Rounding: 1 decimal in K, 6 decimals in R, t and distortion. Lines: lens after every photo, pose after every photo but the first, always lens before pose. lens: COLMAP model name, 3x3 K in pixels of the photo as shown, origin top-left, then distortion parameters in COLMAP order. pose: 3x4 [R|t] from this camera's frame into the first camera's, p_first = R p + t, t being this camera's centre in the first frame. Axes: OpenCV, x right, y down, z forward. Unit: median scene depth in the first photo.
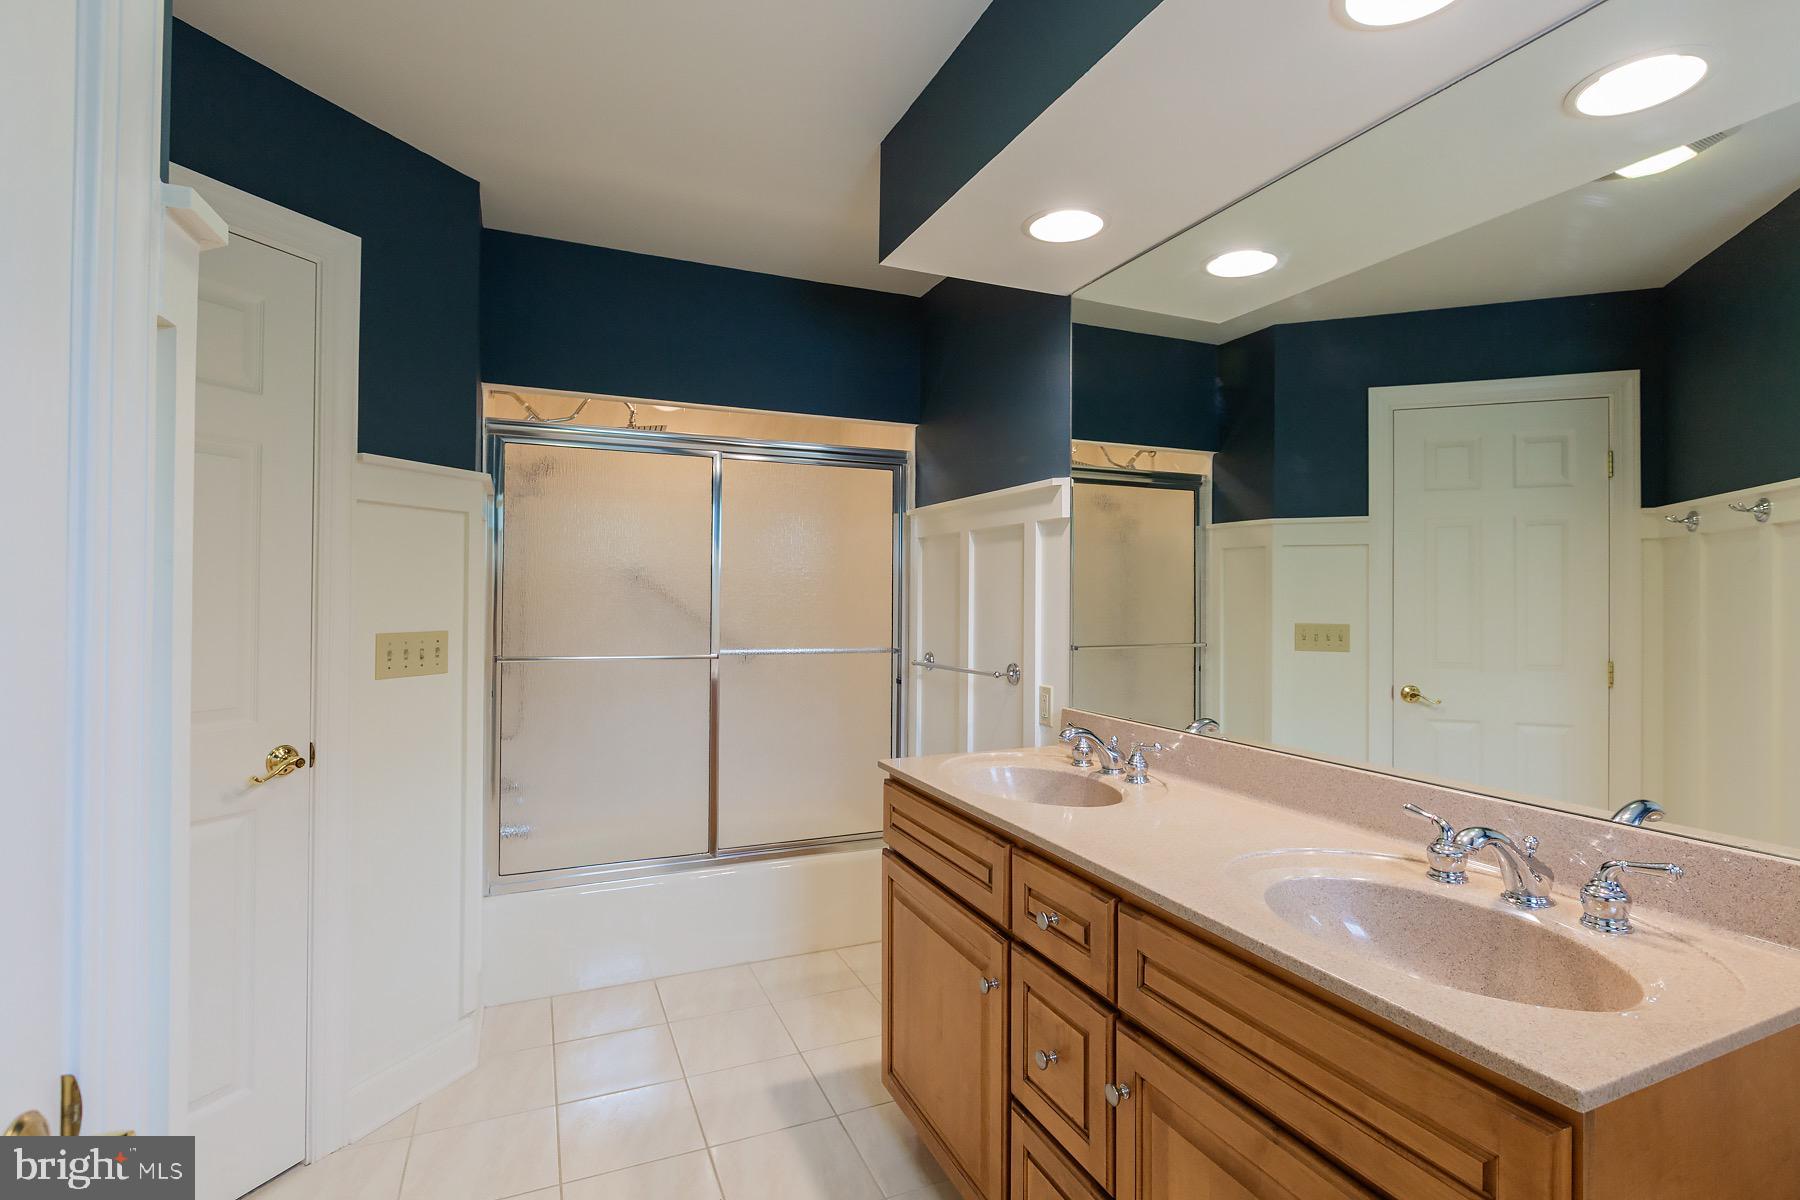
lens RADIAL K [[864.7, 0, 906.0], [0, 864.7, 587.5], [0, 0, 1]] dist [-0.002016, -0.001566]
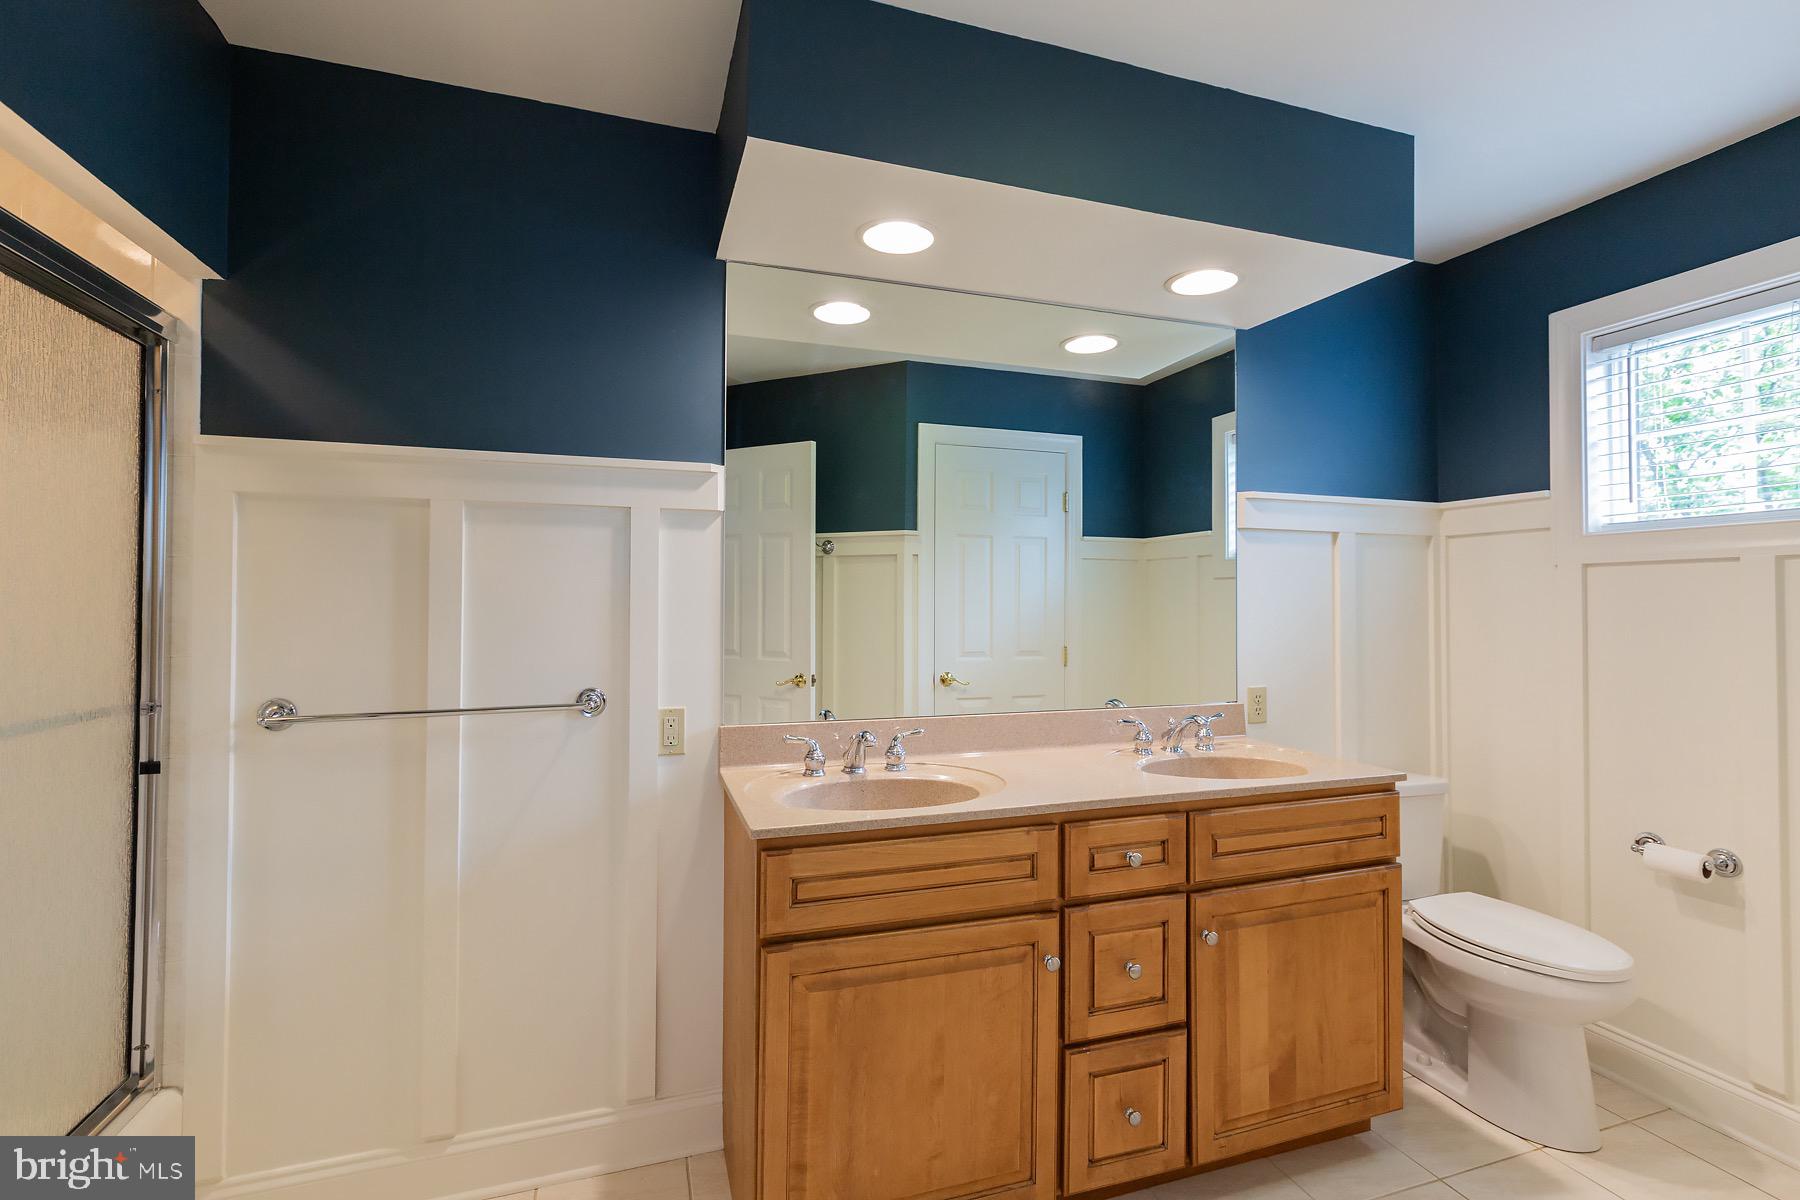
lens RADIAL K [[881.6, 0, 901.1], [0, 881.6, 573.3], [0, 0, 1]] dist [0.002374, -0.001316]
pose [[0.078628, 0.015257, 0.996787, -0.695527], [-0.012251, 0.999822, -0.014337, -0.005825], [-0.996829, -0.011085, 0.078801, 0.746674]]
